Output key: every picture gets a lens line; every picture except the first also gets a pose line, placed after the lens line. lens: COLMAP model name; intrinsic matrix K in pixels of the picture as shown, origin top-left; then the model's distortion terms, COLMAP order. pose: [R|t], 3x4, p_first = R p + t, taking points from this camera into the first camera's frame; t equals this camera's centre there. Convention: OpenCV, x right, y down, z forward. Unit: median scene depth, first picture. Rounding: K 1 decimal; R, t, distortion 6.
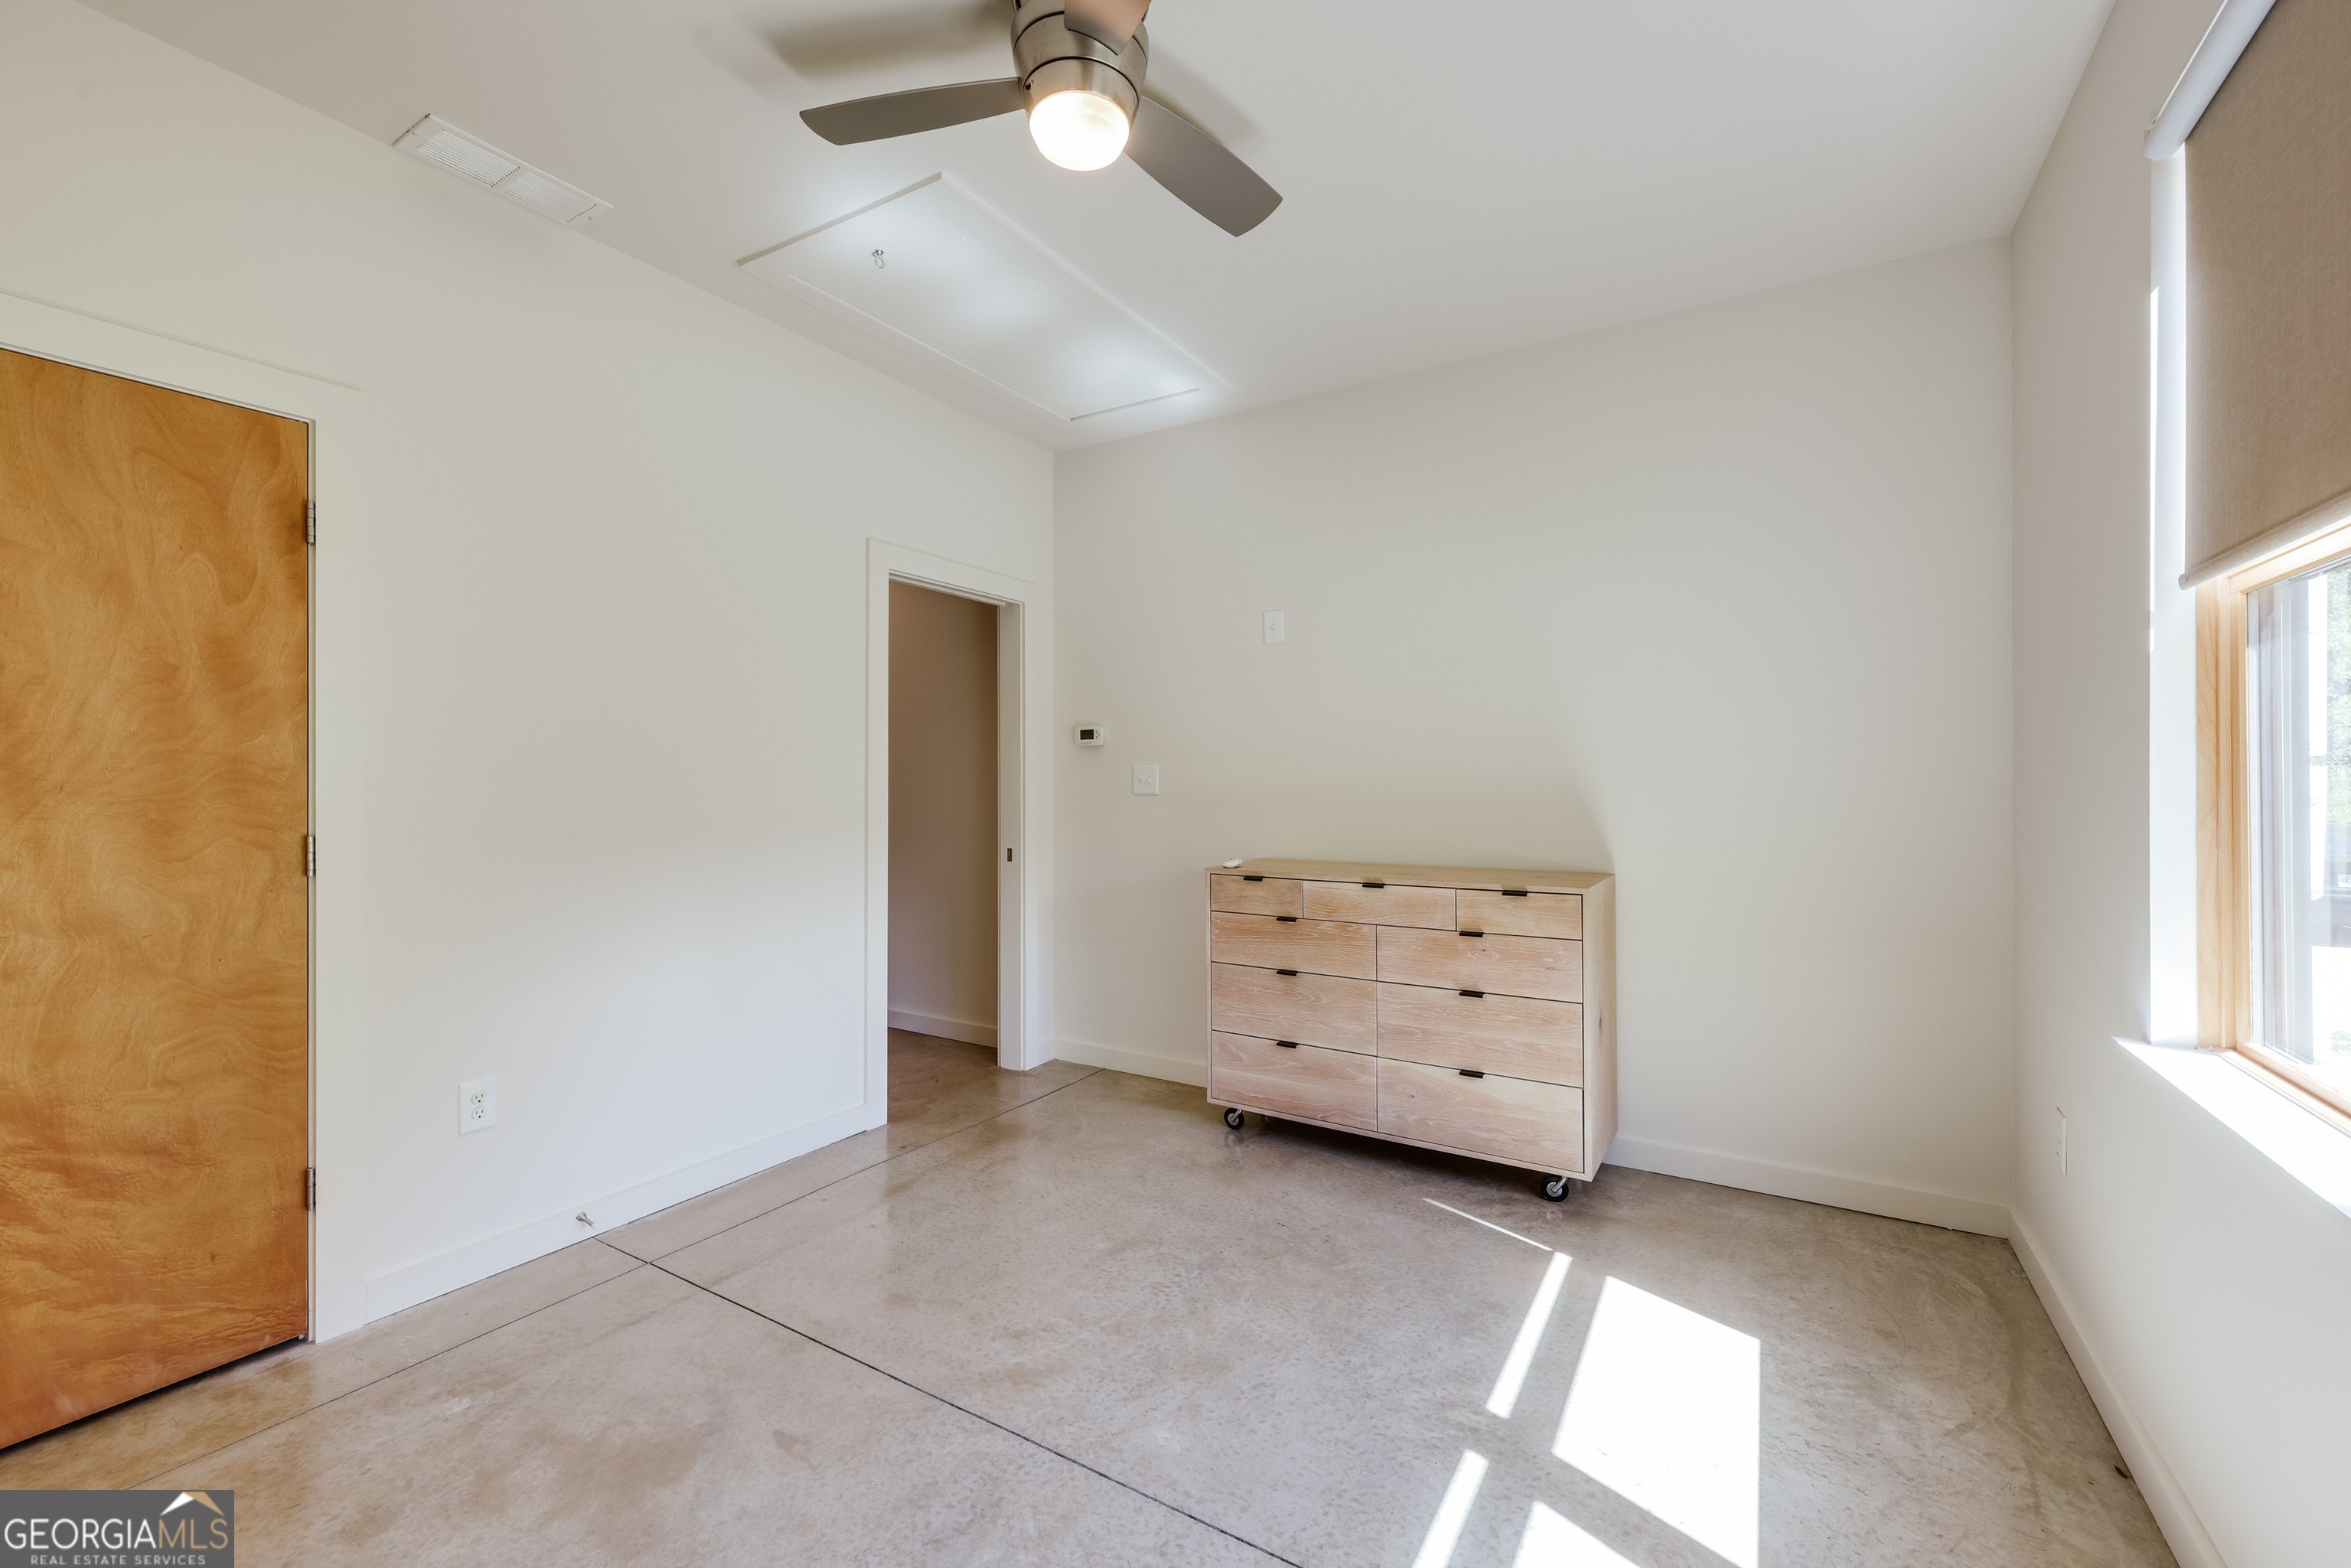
lens RADIAL K [[950.0, 0, 1175.5], [0, 950.0, 784.0], [0, 0, 1]] dist [-0.000805, -0.000148]
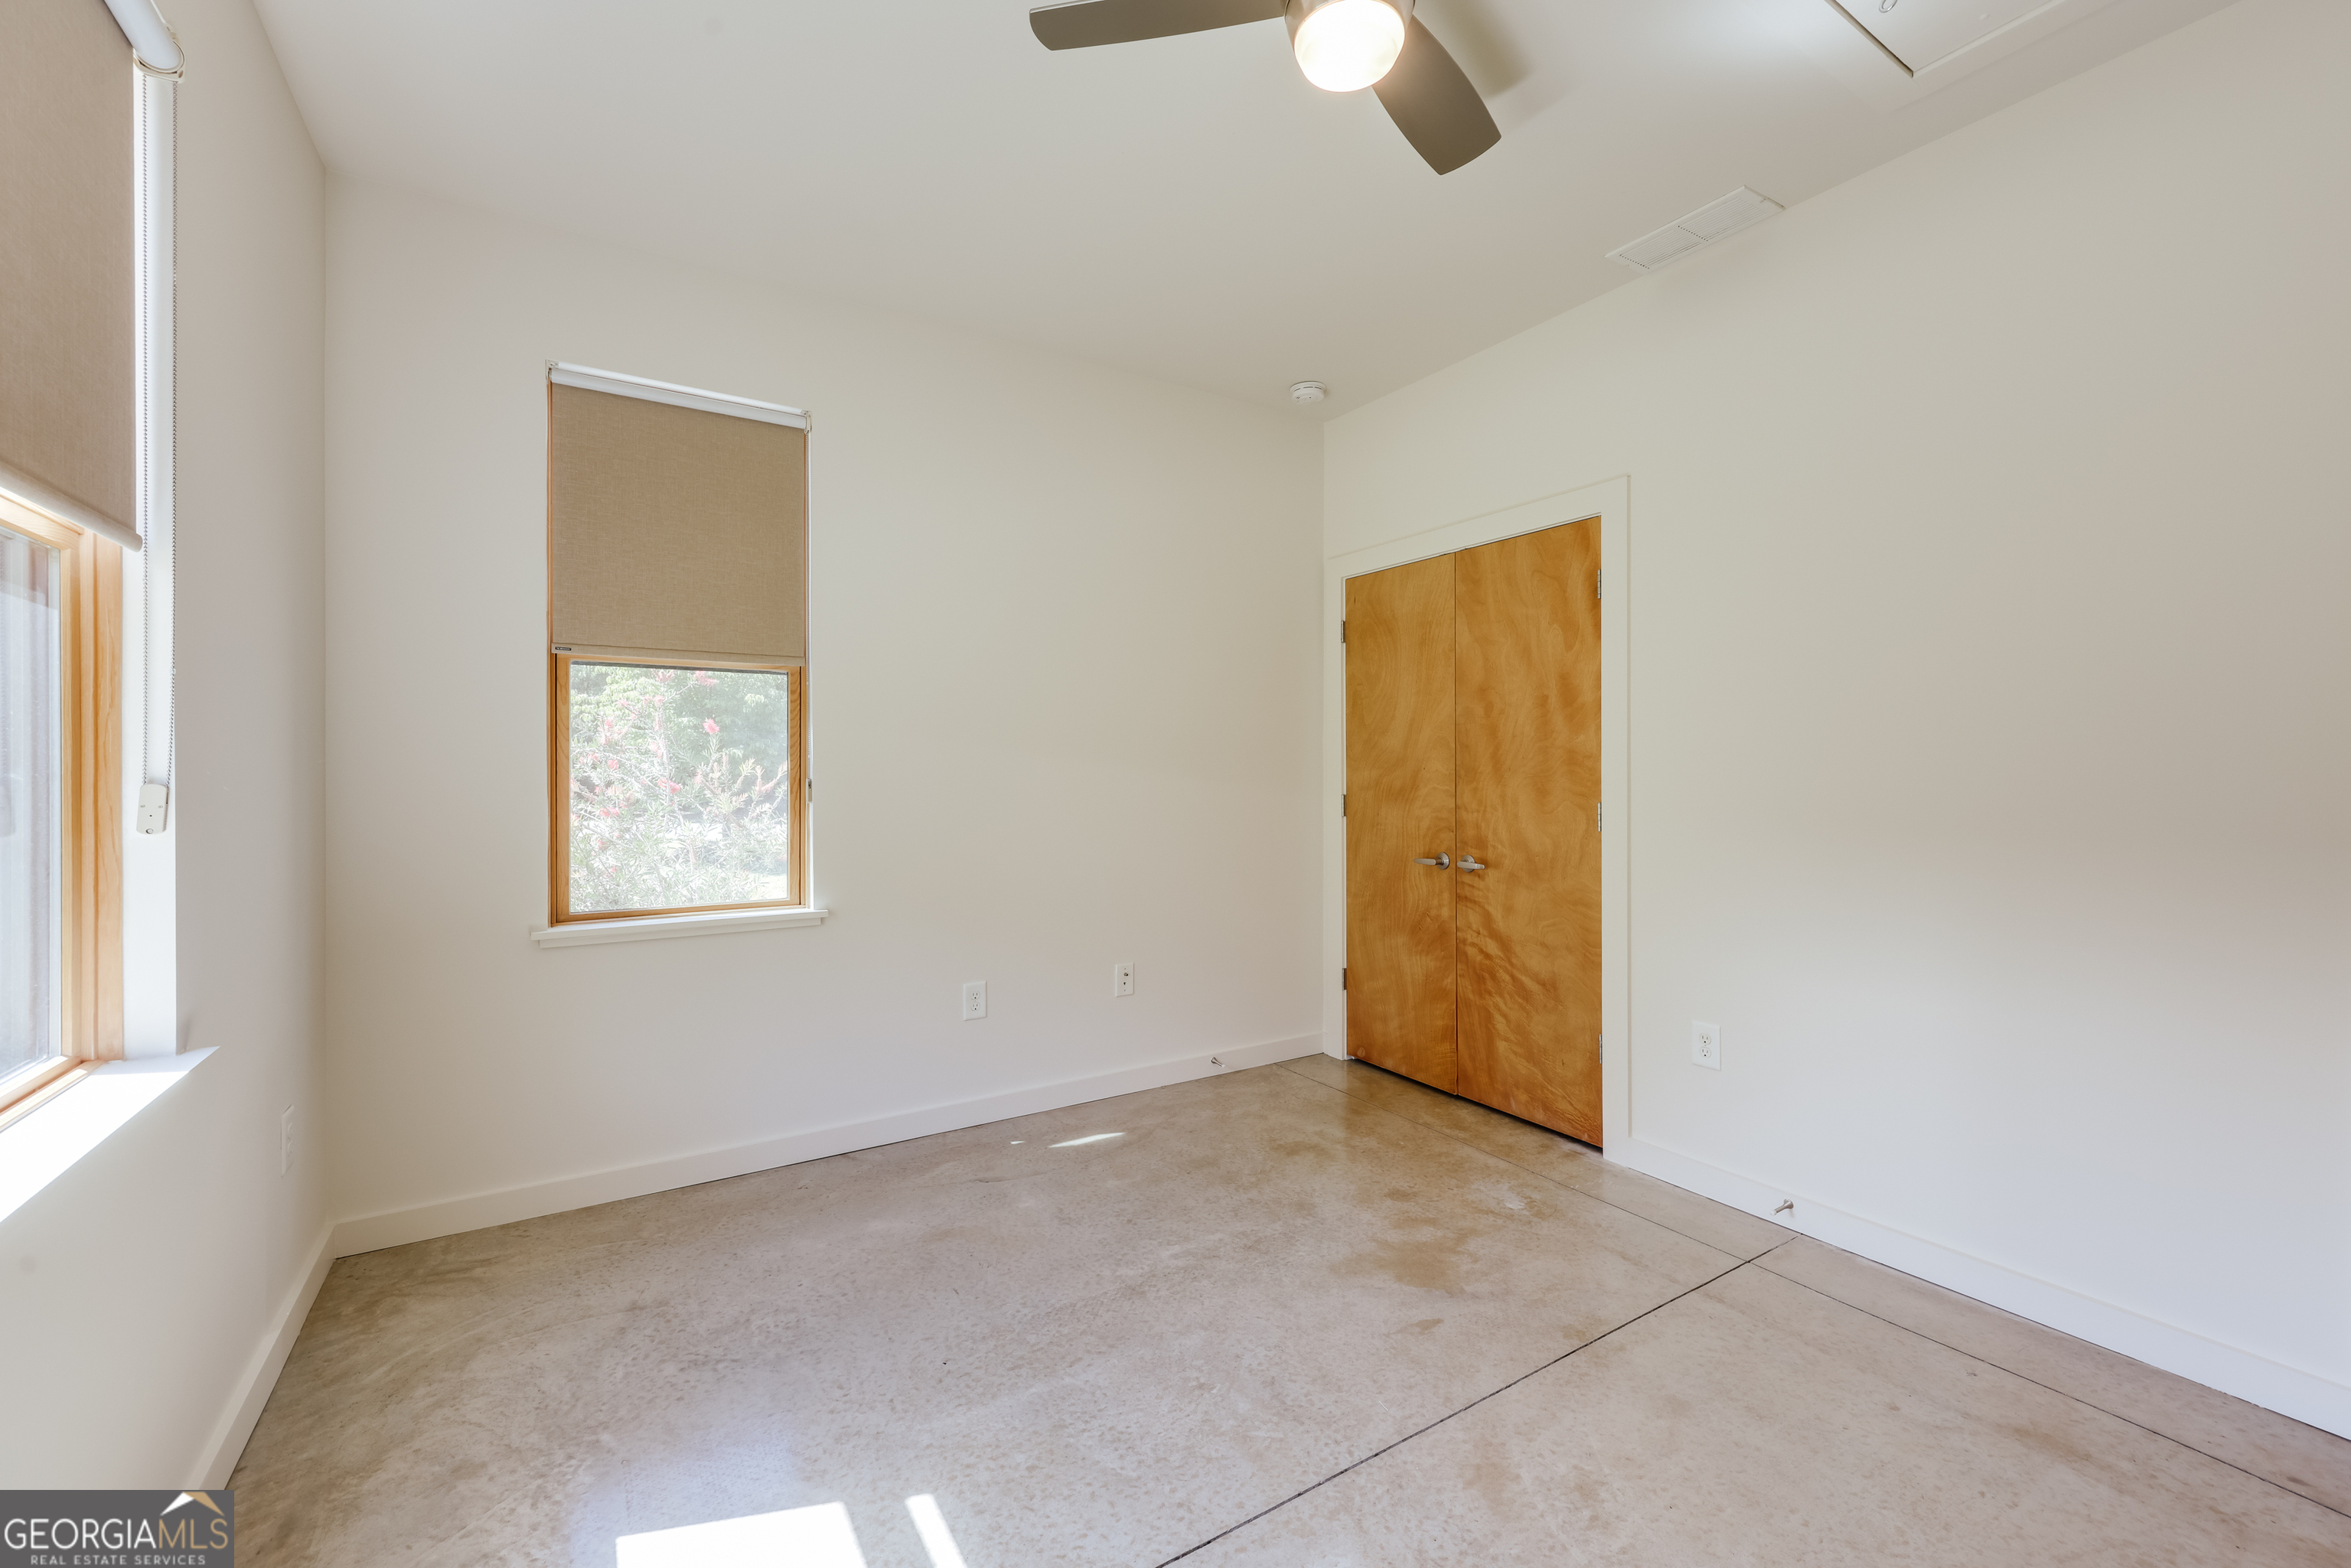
lens RADIAL K [[965.3, 0, 1174.5], [0, 965.3, 771.3], [0, 0, 1]] dist [-0.001809, 0.000096]
pose [[-0.443650, 0.005069, -0.896186, 0.747289], [-0.000321, 0.999983, 0.005814, -0.001517], [0.896200, 0.002867, -0.443641, 1.168004]]
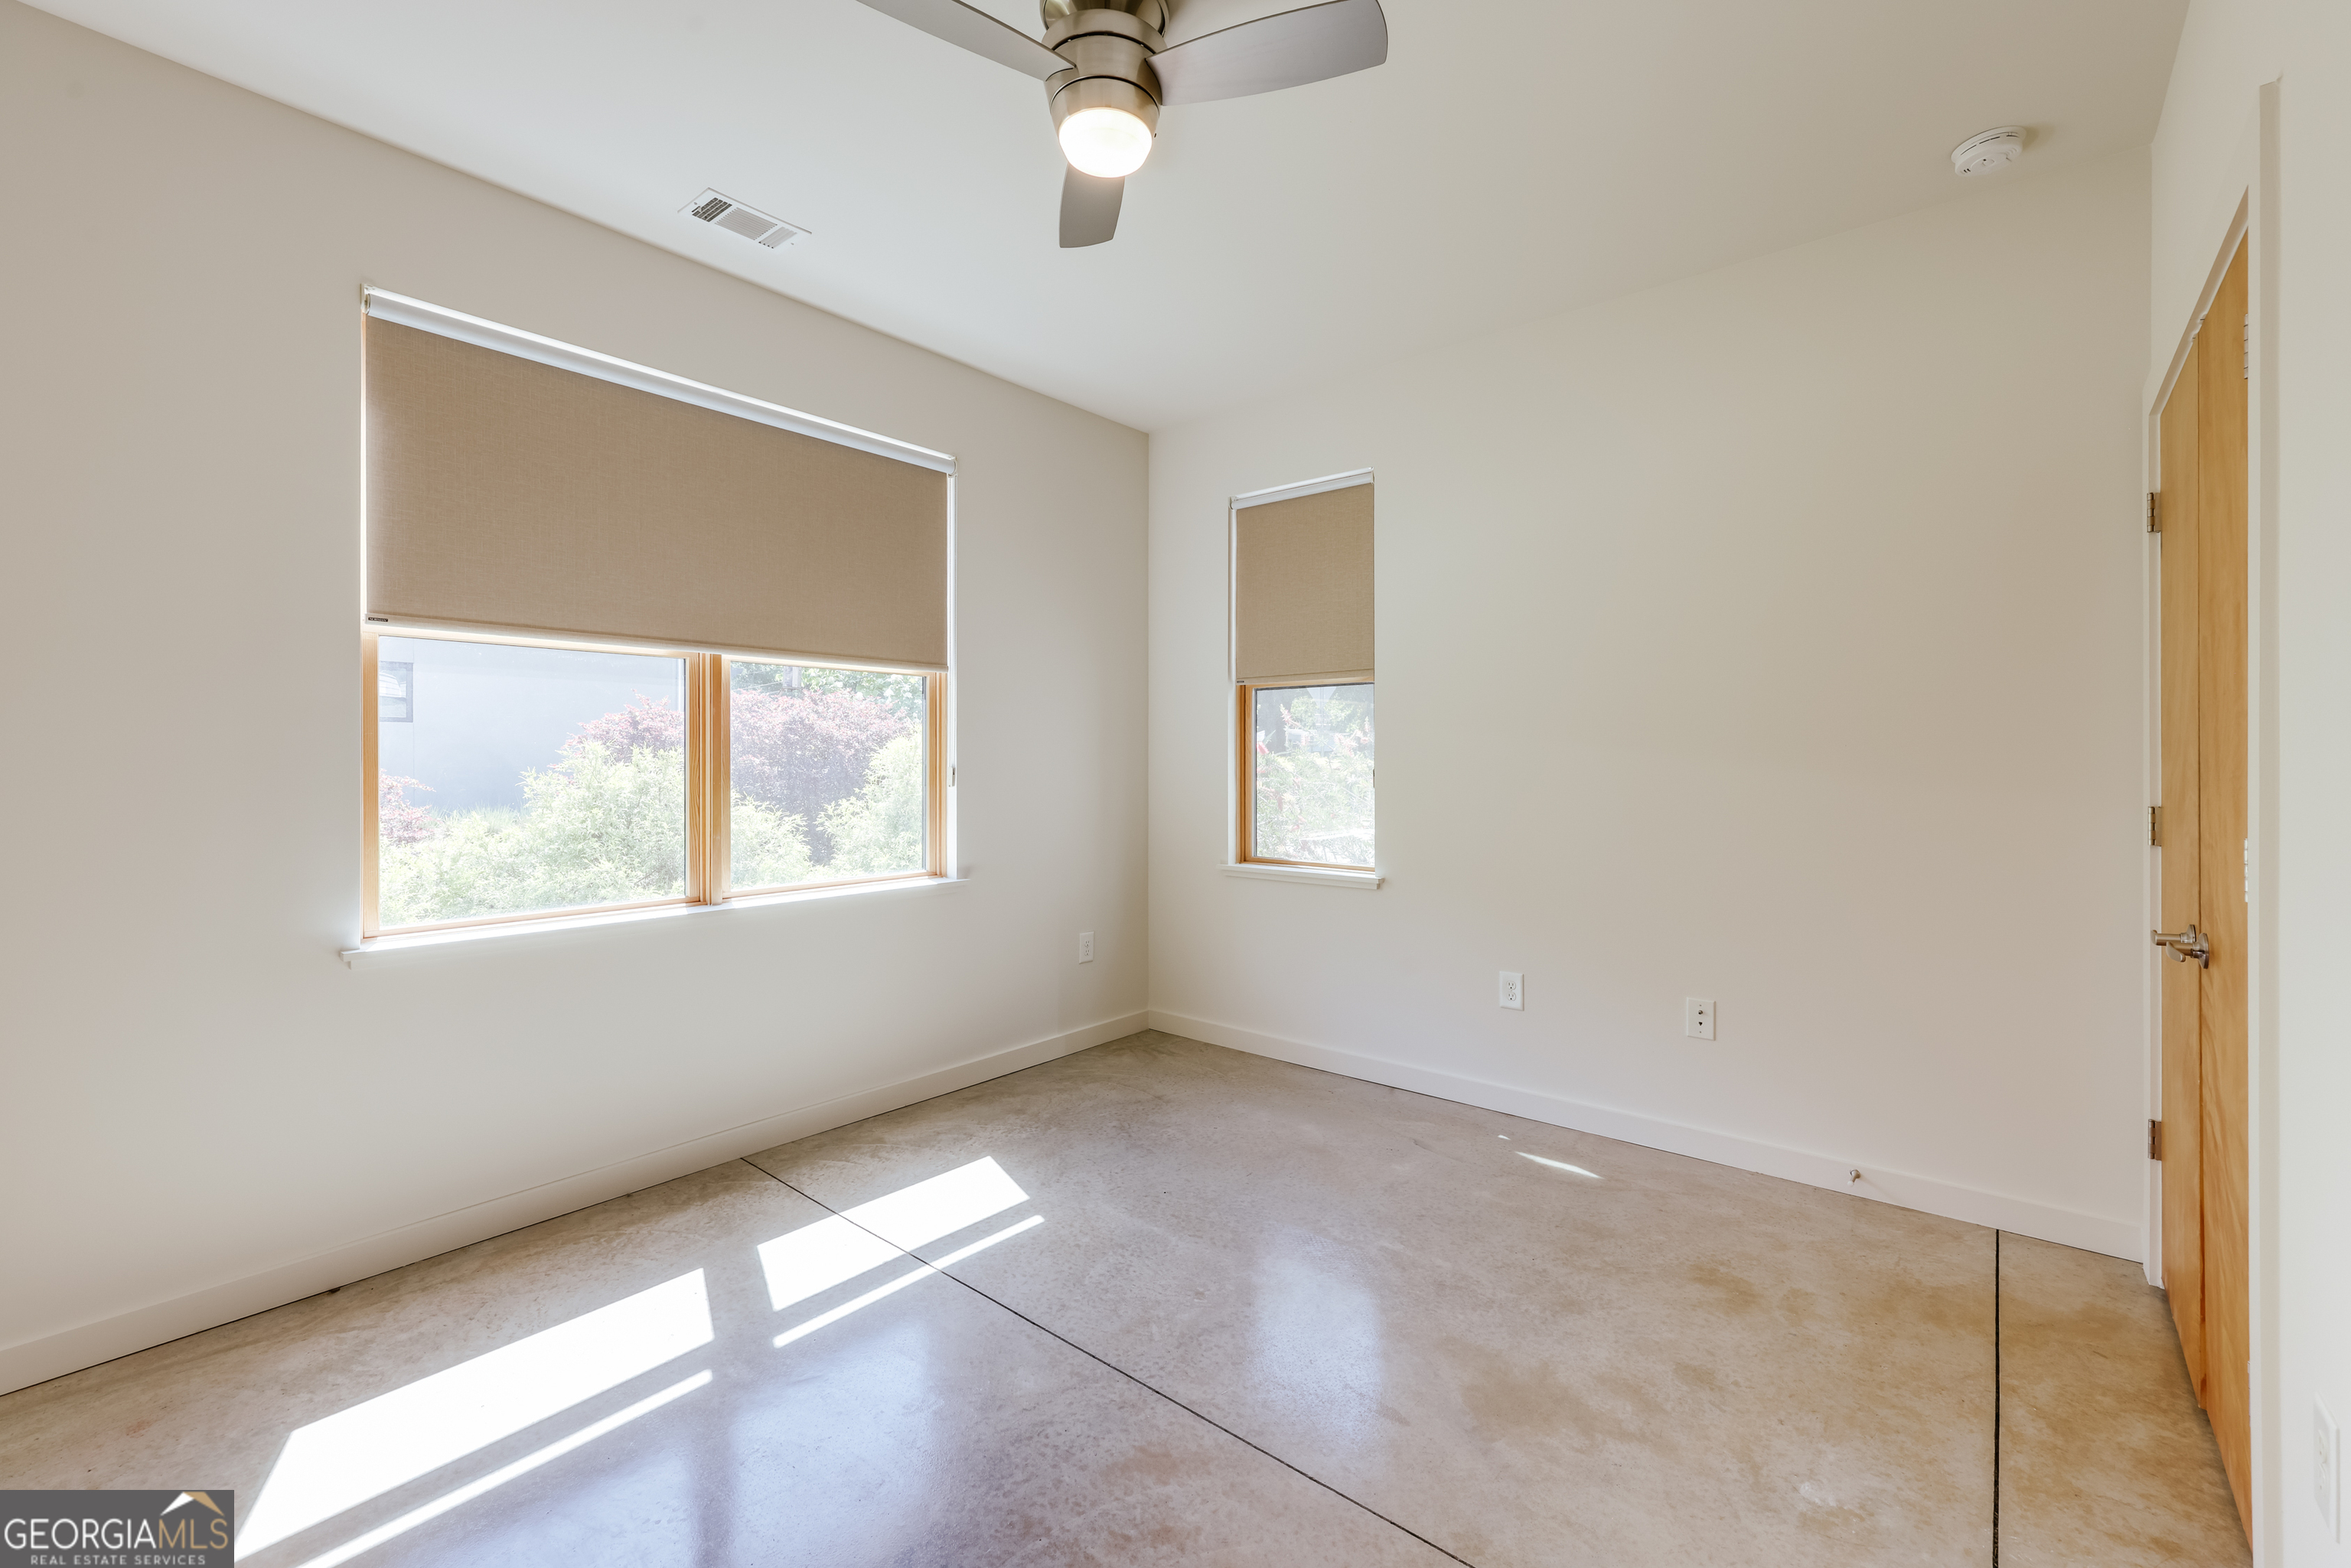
lens RADIAL K [[965.3, 0, 1174.5], [0, 965.3, 771.3], [0, 0, 1]] dist [-0.001809, 0.000096]
pose [[-0.988379, 0.000948, 0.152005, -0.317679], [0.003154, 0.999893, 0.014267, -0.007085], [-0.151976, 0.014580, -0.988277, 1.908985]]
